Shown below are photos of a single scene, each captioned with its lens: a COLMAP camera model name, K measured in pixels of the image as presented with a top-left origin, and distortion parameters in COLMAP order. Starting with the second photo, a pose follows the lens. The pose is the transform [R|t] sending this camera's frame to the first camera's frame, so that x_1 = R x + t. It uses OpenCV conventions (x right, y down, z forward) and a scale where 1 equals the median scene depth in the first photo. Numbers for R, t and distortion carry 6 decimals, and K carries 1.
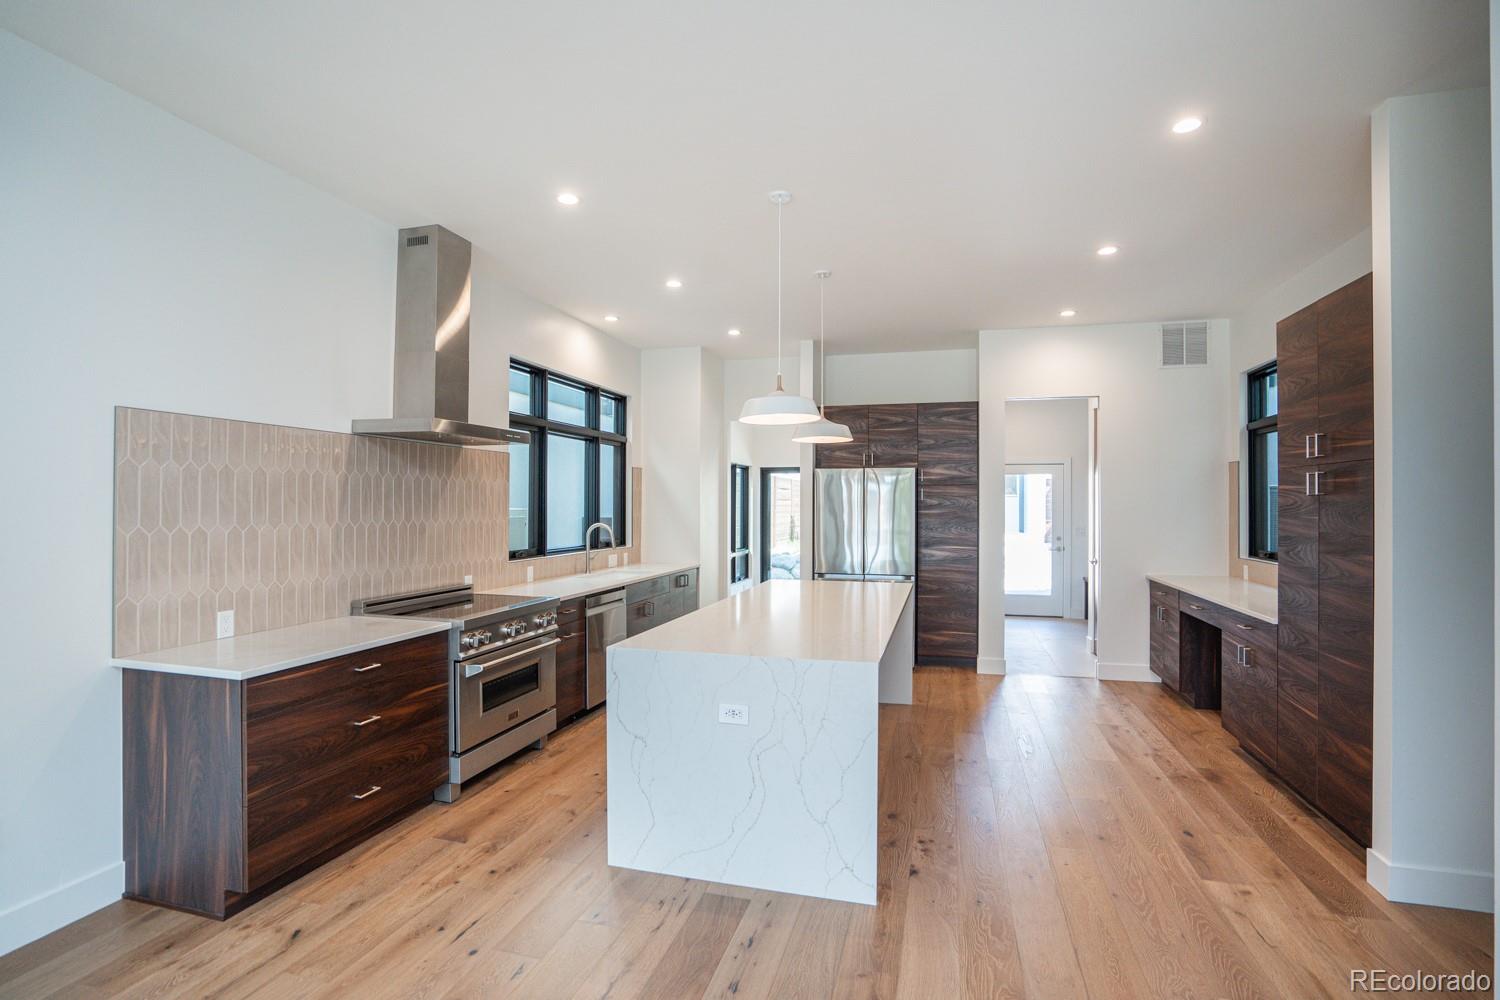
lens RADIAL K [[700.6, 0, 750.0], [0, 700.6, 500.0], [0, 0, 1]] dist [-0.072089, 0.032233]
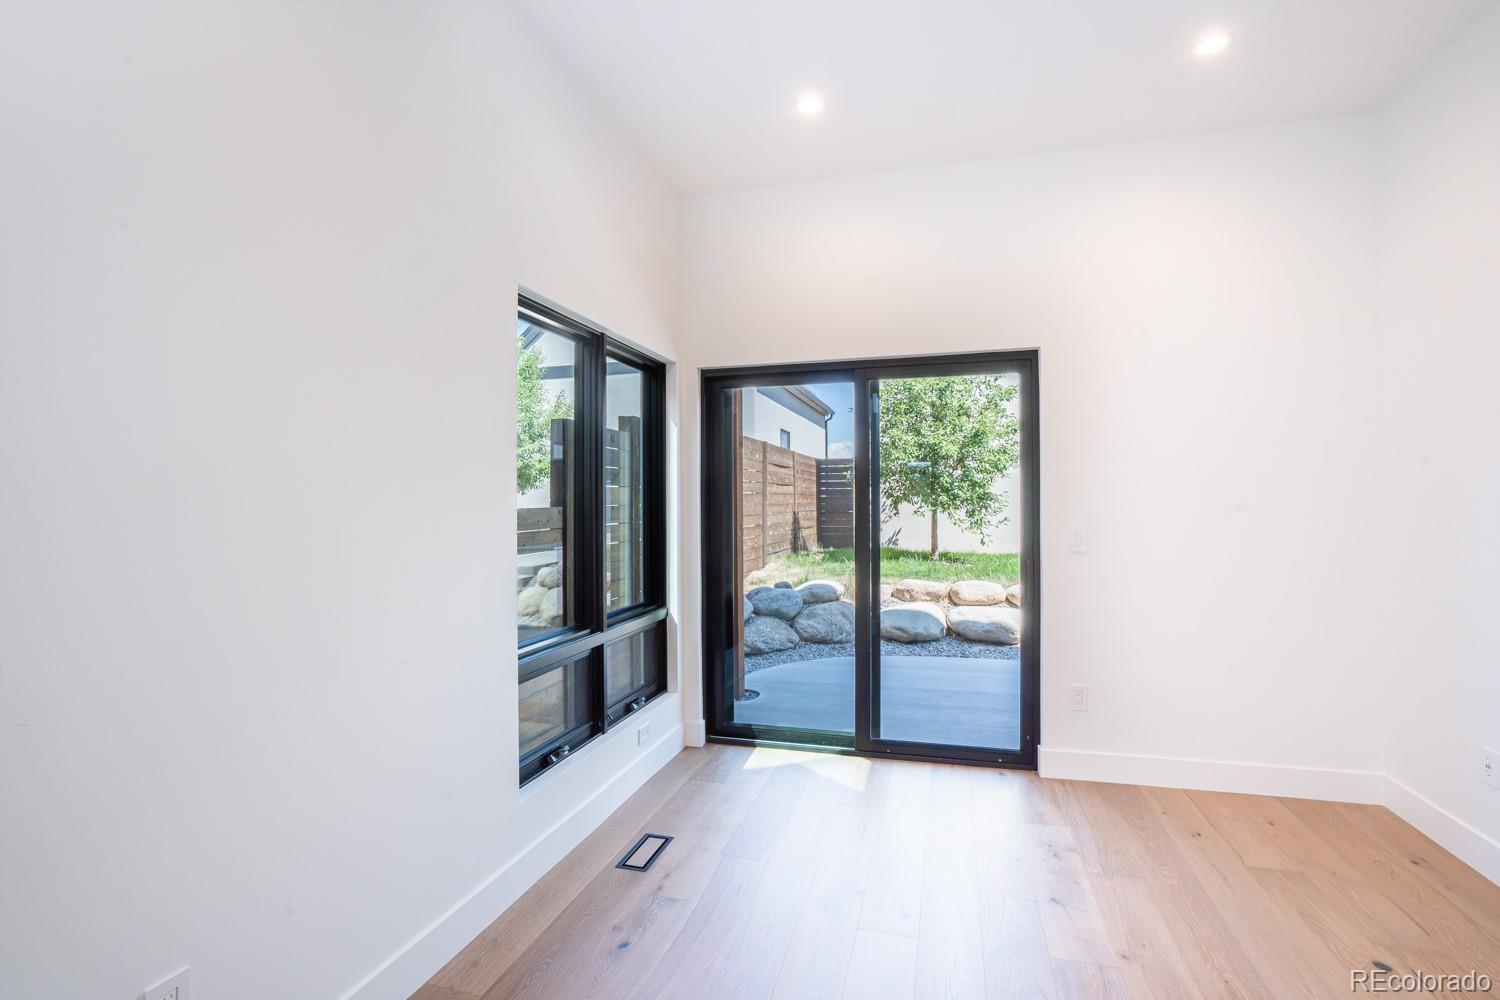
lens RADIAL K [[700.6, 0, 750.0], [0, 700.6, 500.0], [0, 0, 1]] dist [-0.072089, 0.032233]
pose [[0.999965, -0.004278, -0.007182, 0.040670], [0.004333, 0.999961, 0.007713, 0.015513], [0.007148, -0.007744, 0.999944, 0.645958]]
